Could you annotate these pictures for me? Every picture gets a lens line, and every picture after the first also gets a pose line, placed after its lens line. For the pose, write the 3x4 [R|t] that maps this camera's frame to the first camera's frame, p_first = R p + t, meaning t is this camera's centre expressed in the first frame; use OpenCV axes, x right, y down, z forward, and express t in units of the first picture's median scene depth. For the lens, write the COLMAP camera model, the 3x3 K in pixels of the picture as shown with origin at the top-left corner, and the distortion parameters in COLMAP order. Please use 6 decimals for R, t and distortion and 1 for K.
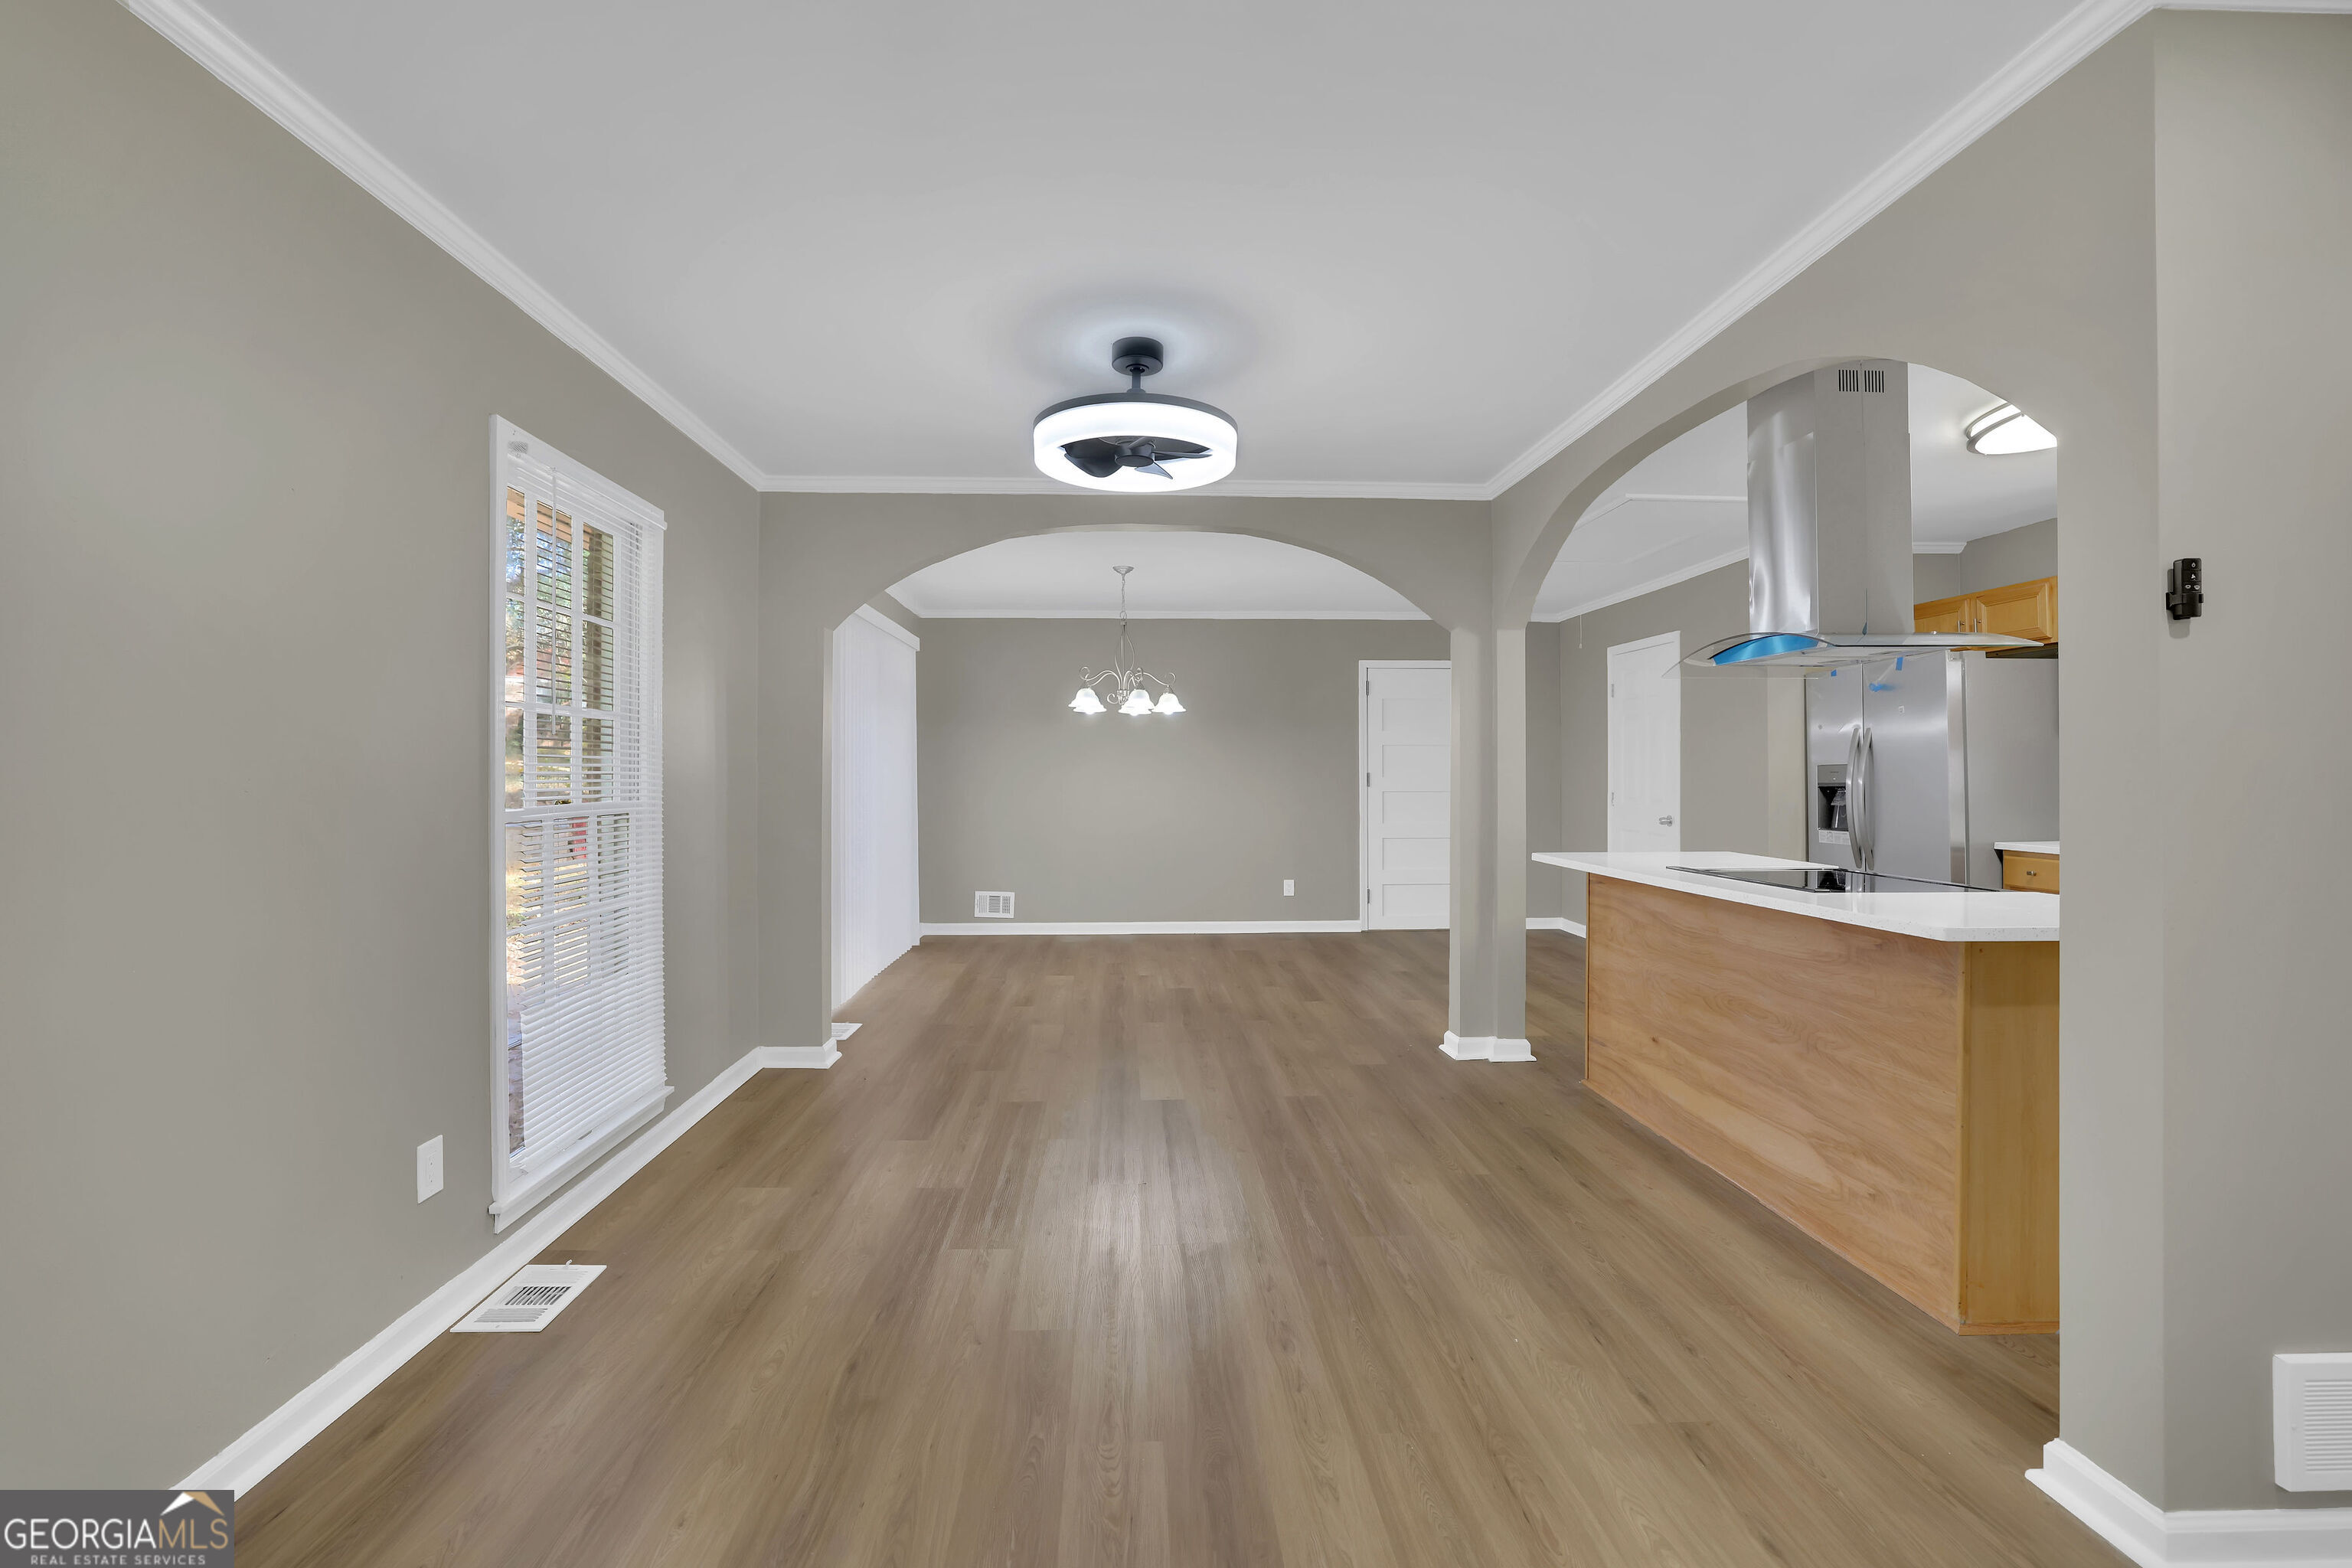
lens RADIAL K [[1033.5, 0, 1168.4], [0, 1033.5, 764.5], [0, 0, 1]] dist [-0.040071, 0.015022]
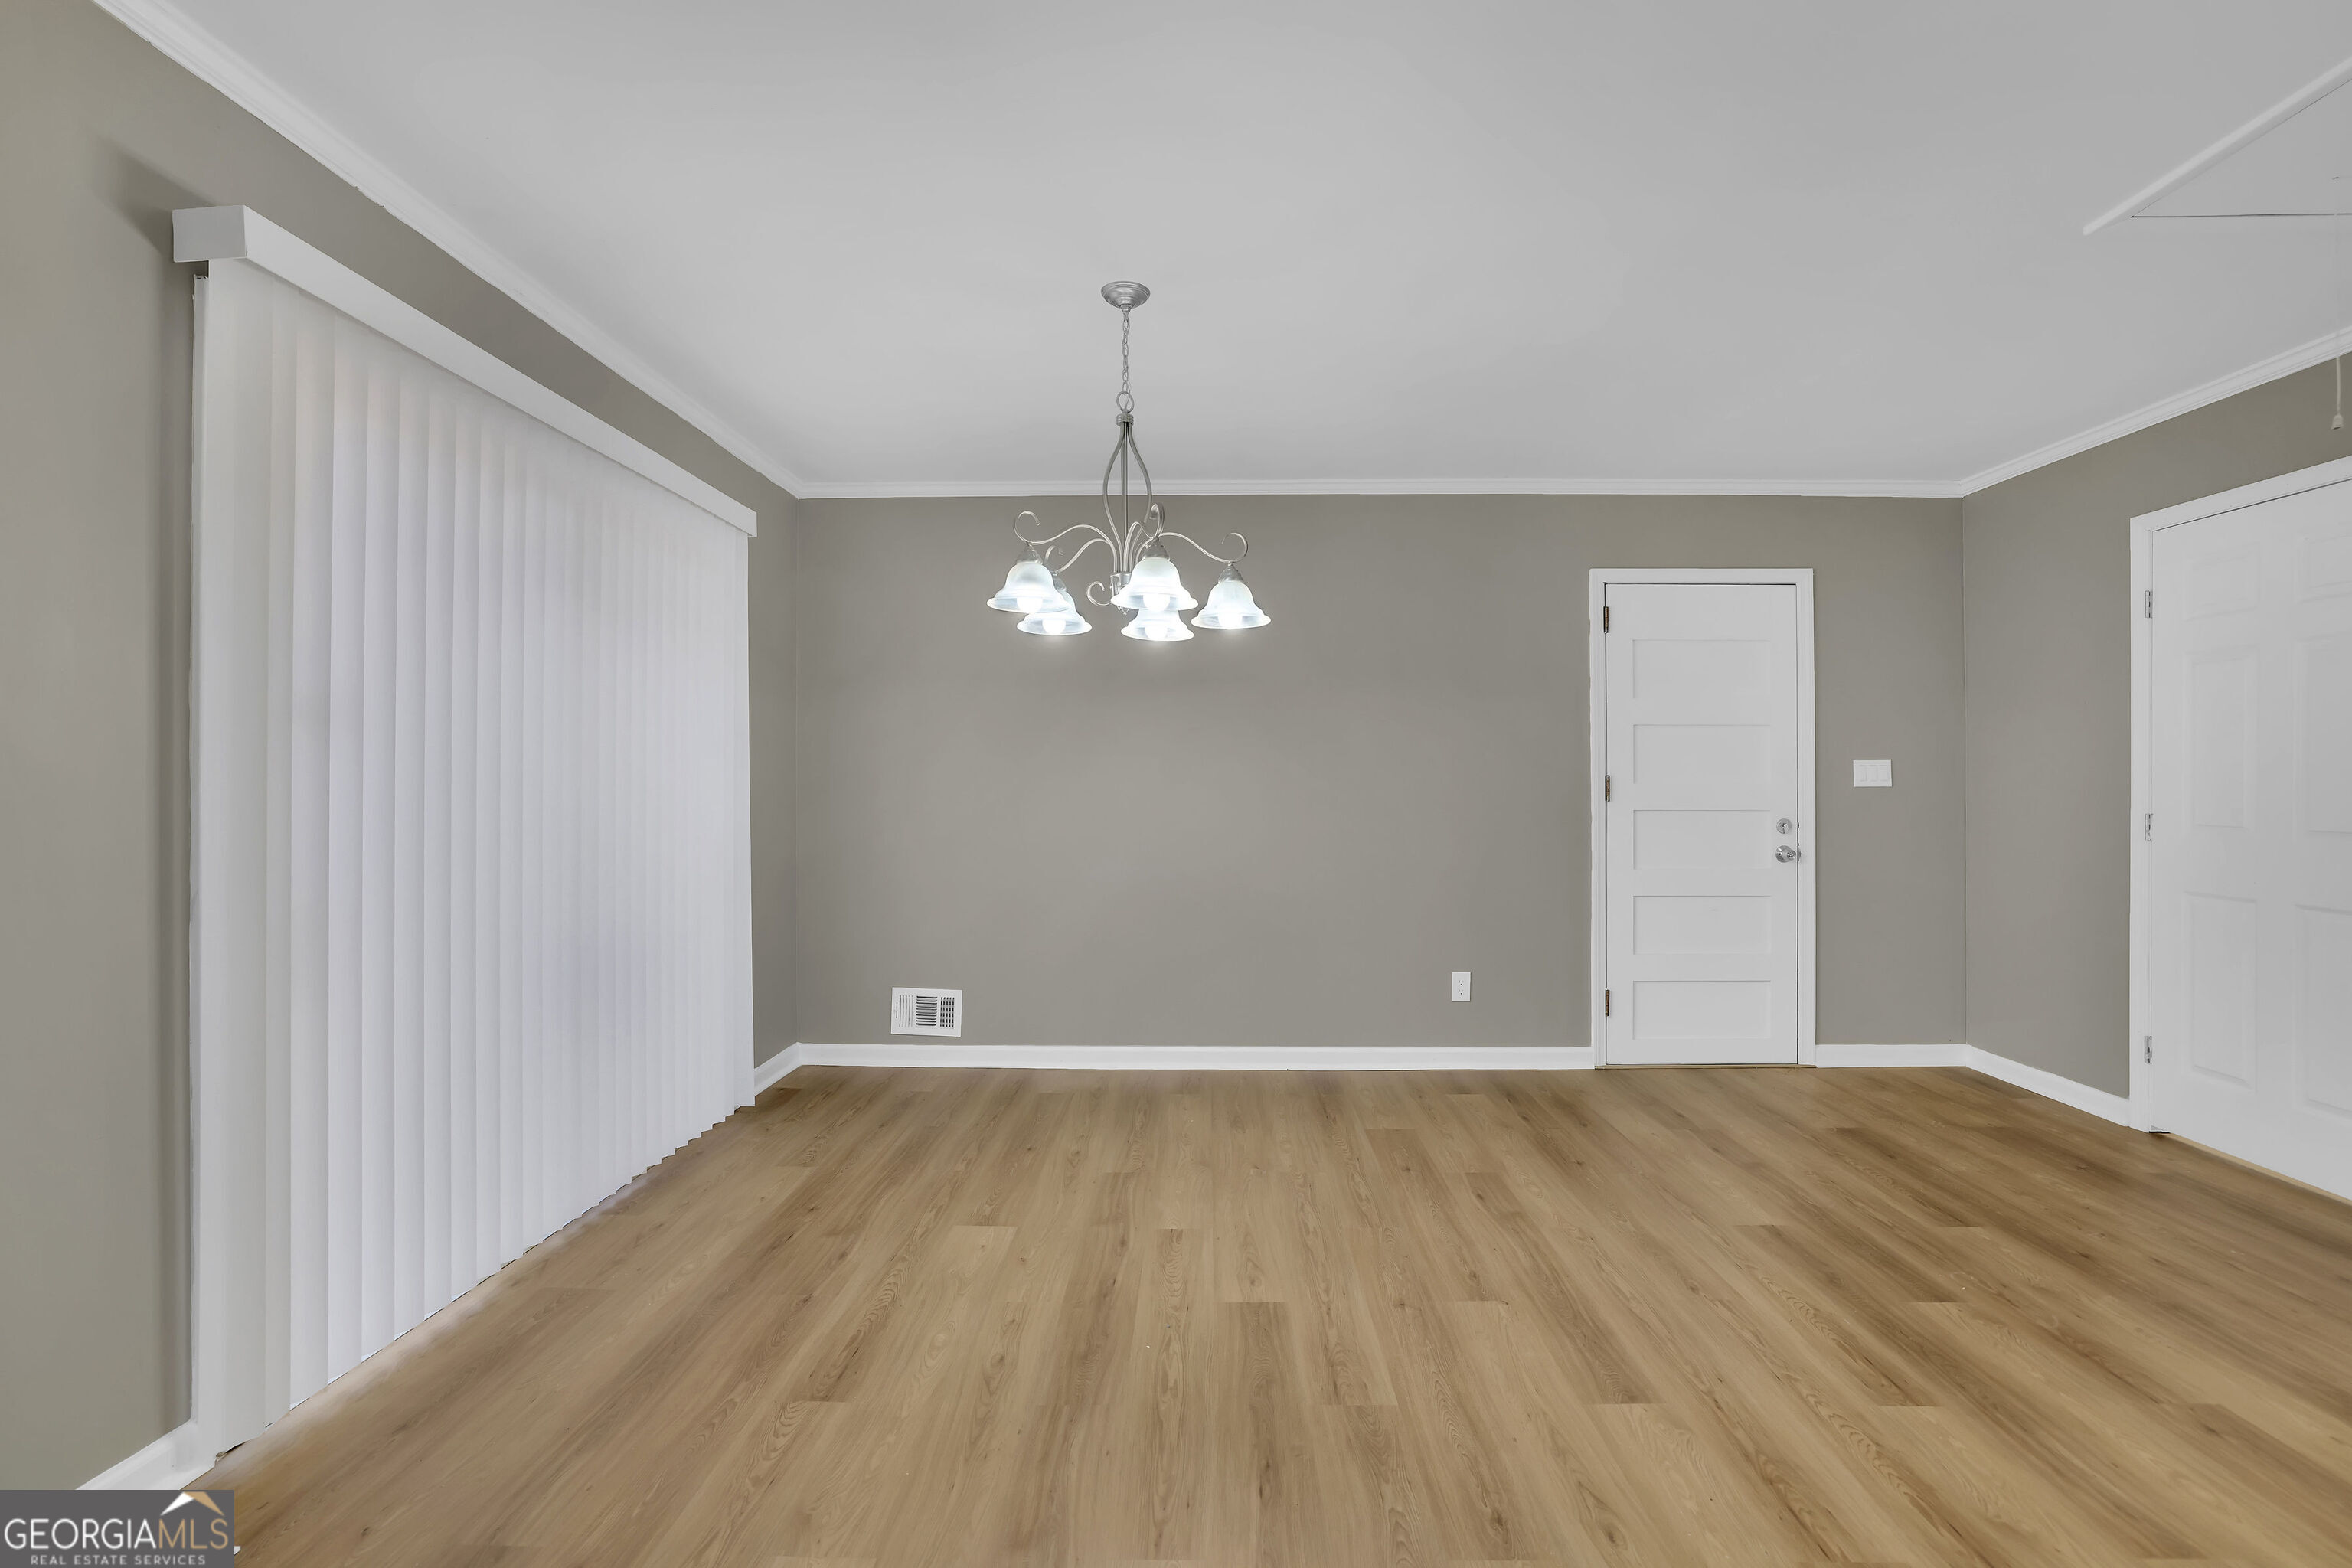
lens RADIAL K [[1033.5, 0, 1186.0], [0, 1033.5, 783.9], [0, 0, 1]] dist [-0.040071, 0.015022]
pose [[0.997727, 0.001244, -0.067374, 0.014151], [-0.000904, 0.999987, 0.005075, 0.016876], [0.067379, -0.005002, 0.997715, 0.772988]]
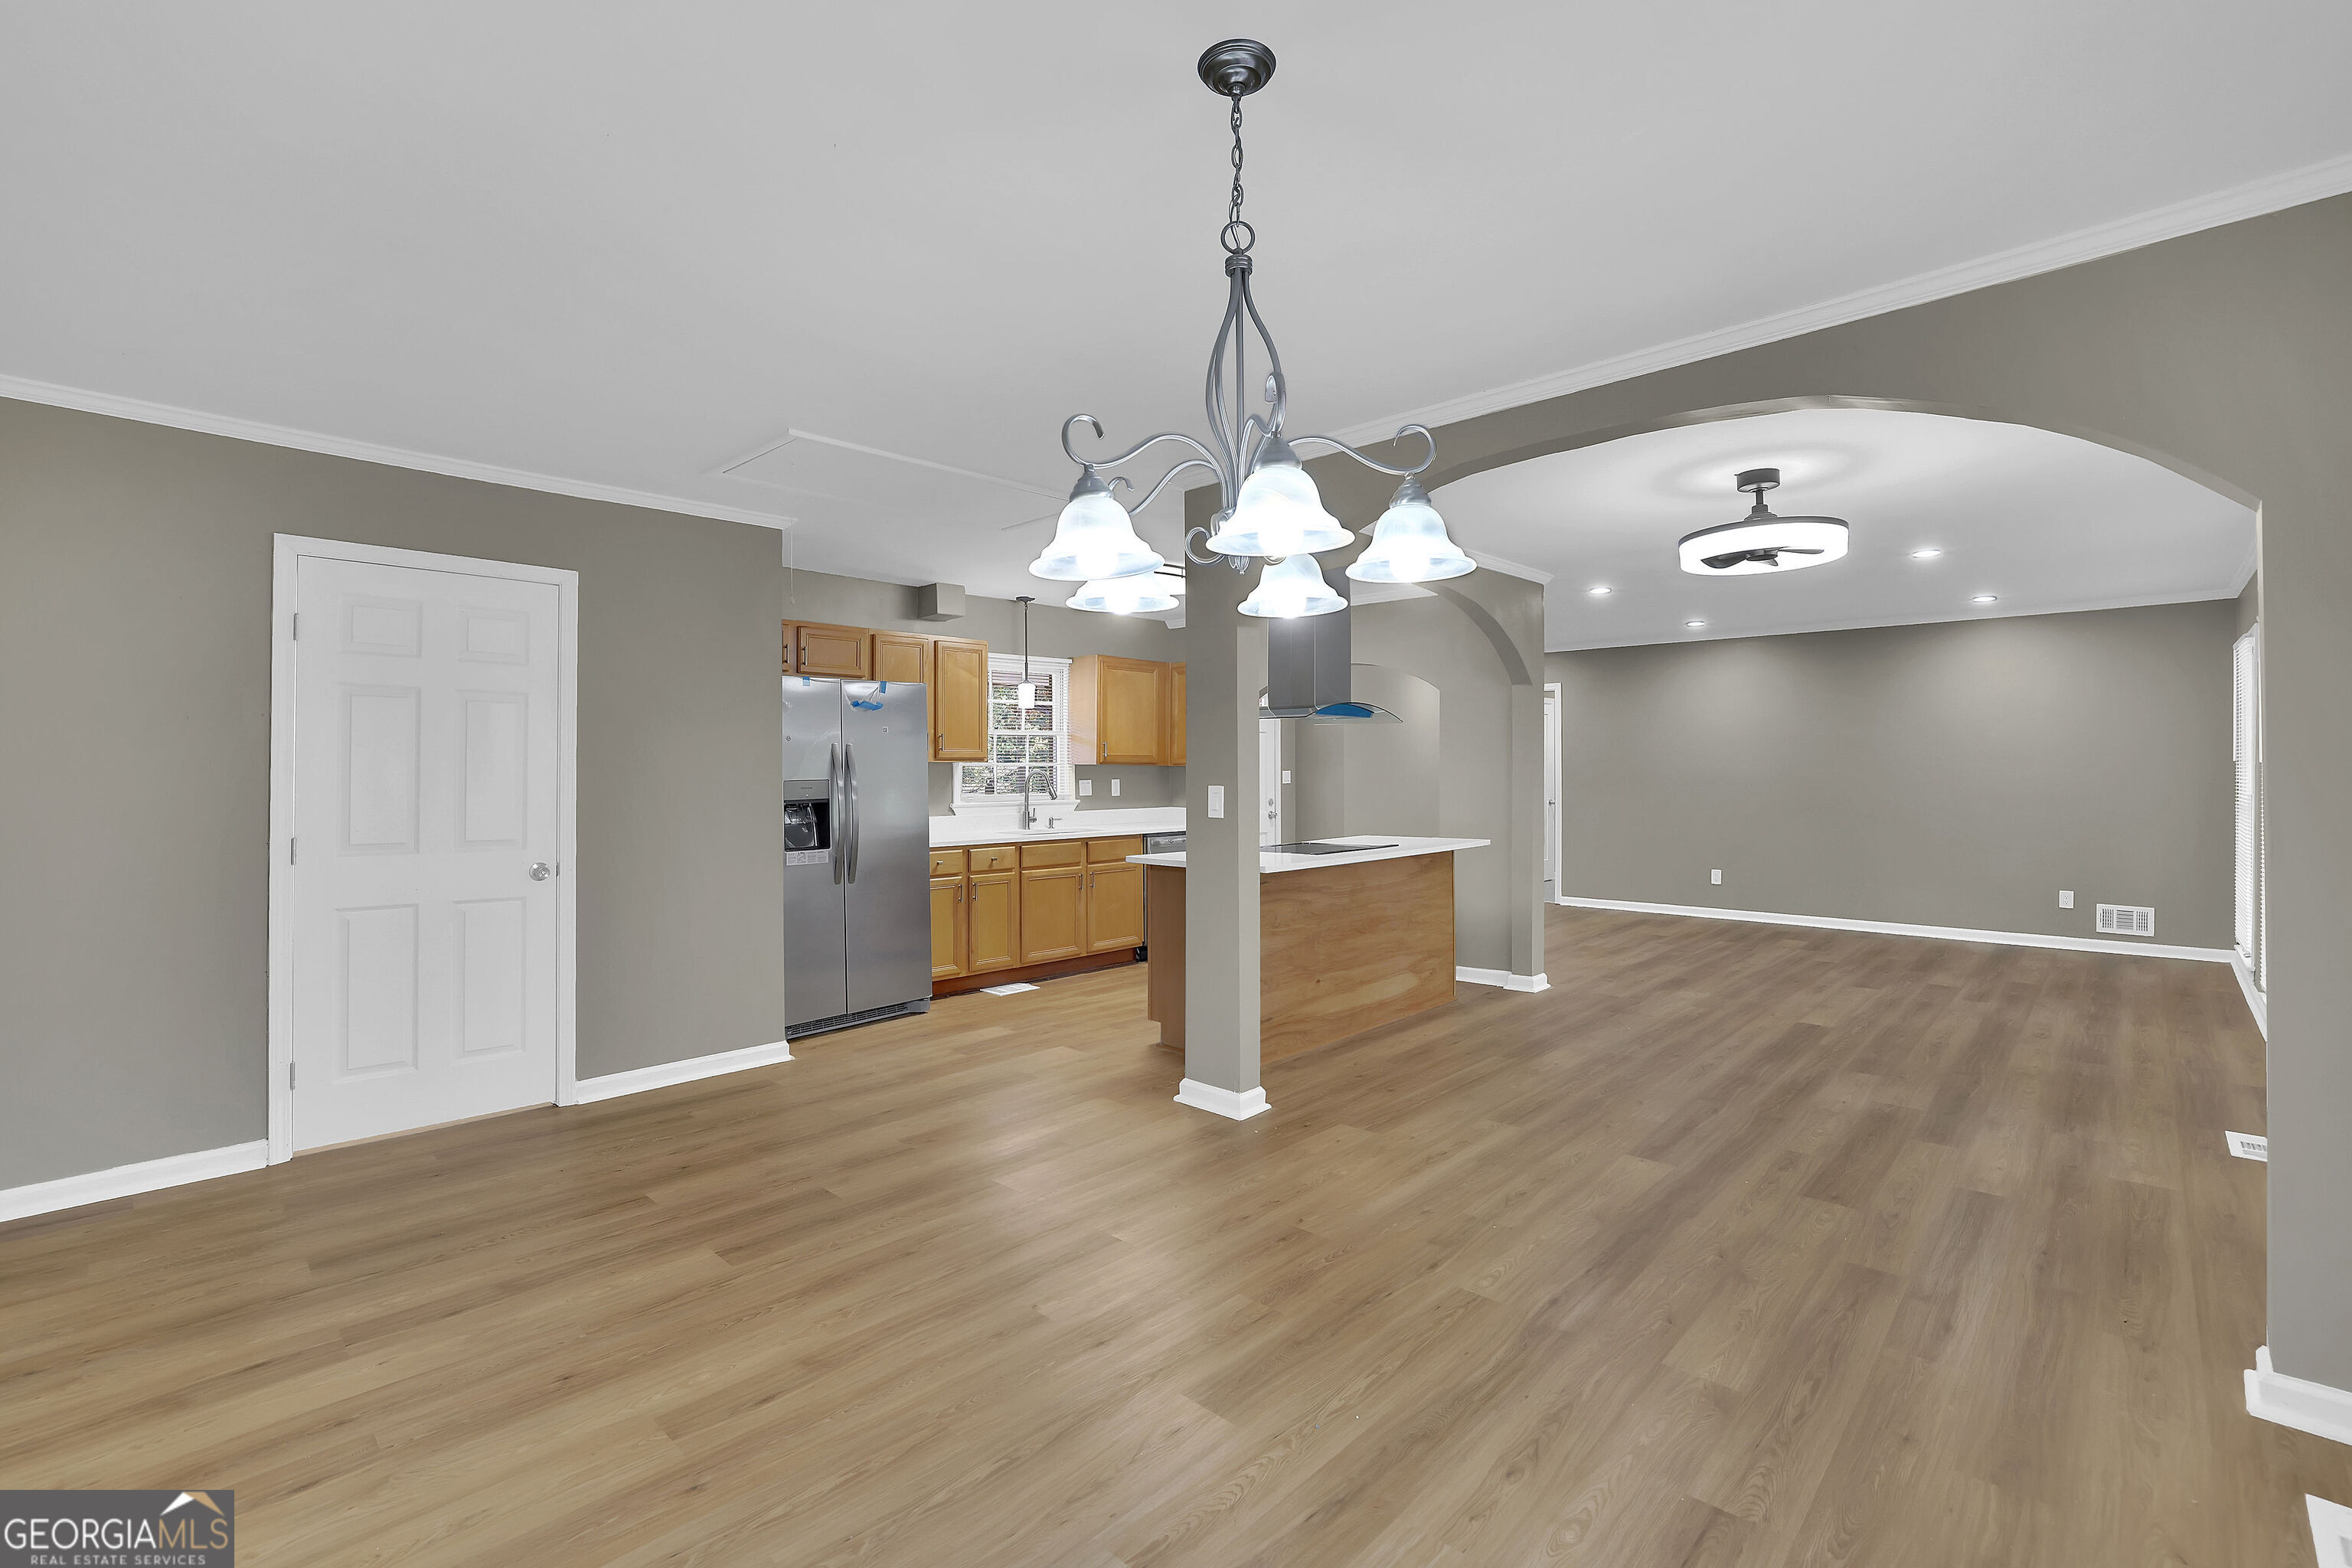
lens RADIAL K [[1033.5, 0, 1166.9], [0, 1033.5, 786.7], [0, 0, 1]] dist [-0.040071, 0.015022]
pose [[-0.685753, -0.006409, 0.727807, -0.301785], [-0.001377, 0.999971, 0.007509, -0.001866], [-0.727833, 0.004147, -0.685741, 1.608061]]
